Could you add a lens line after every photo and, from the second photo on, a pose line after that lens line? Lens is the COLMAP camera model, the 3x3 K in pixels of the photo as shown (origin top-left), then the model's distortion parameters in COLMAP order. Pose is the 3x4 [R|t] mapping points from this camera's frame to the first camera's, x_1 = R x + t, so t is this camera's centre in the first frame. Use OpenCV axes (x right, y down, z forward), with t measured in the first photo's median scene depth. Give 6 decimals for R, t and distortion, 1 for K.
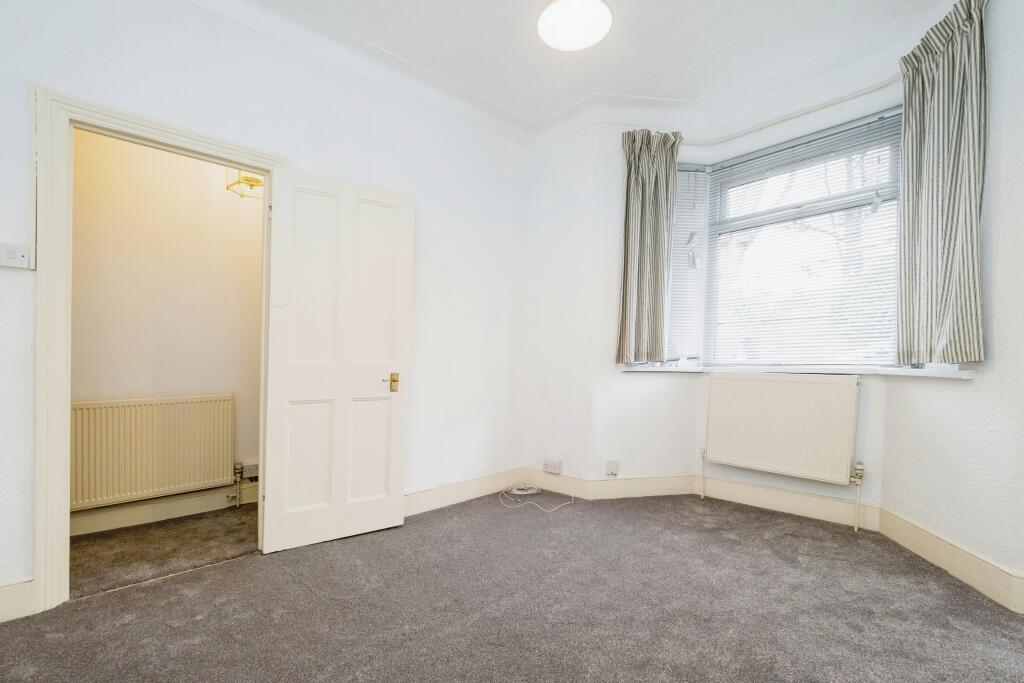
lens RADIAL K [[443.2, 0, 518.0], [0, 443.2, 352.1], [0, 0, 1]] dist [-0.002641, -0.000423]
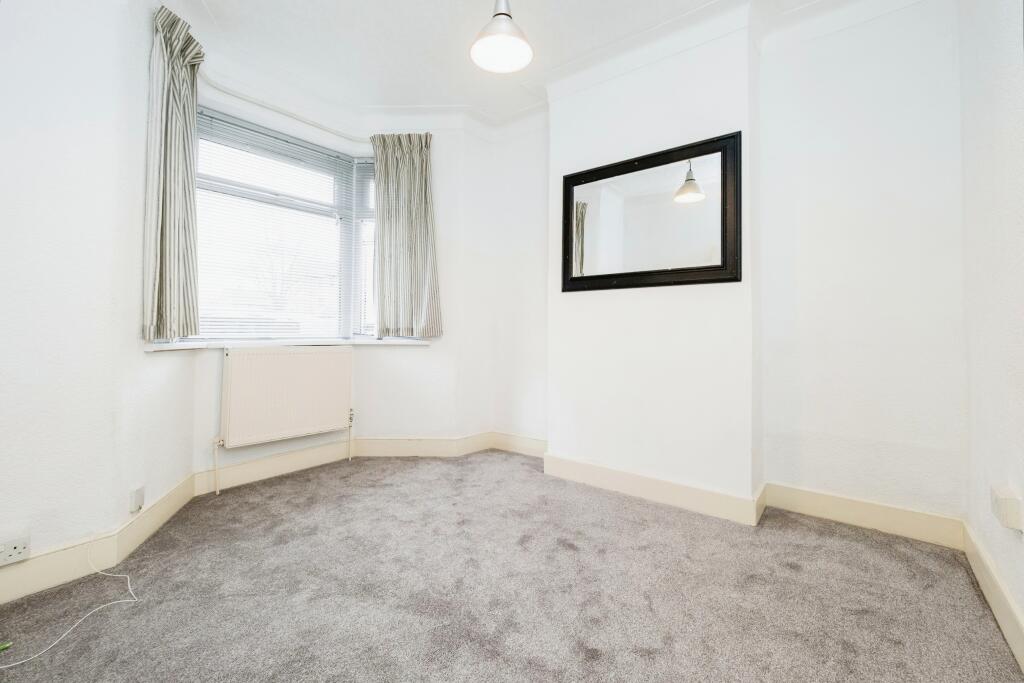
lens RADIAL K [[446.4, 0, 513.8], [0, 446.4, 319.1], [0, 0, 1]] dist [-0.001169, -0.000187]
pose [[-0.120512, 0.022704, 0.992452, -0.671845], [-0.024024, 0.999379, -0.025779, -0.004929], [-0.992421, -0.026950, -0.119892, 0.684722]]
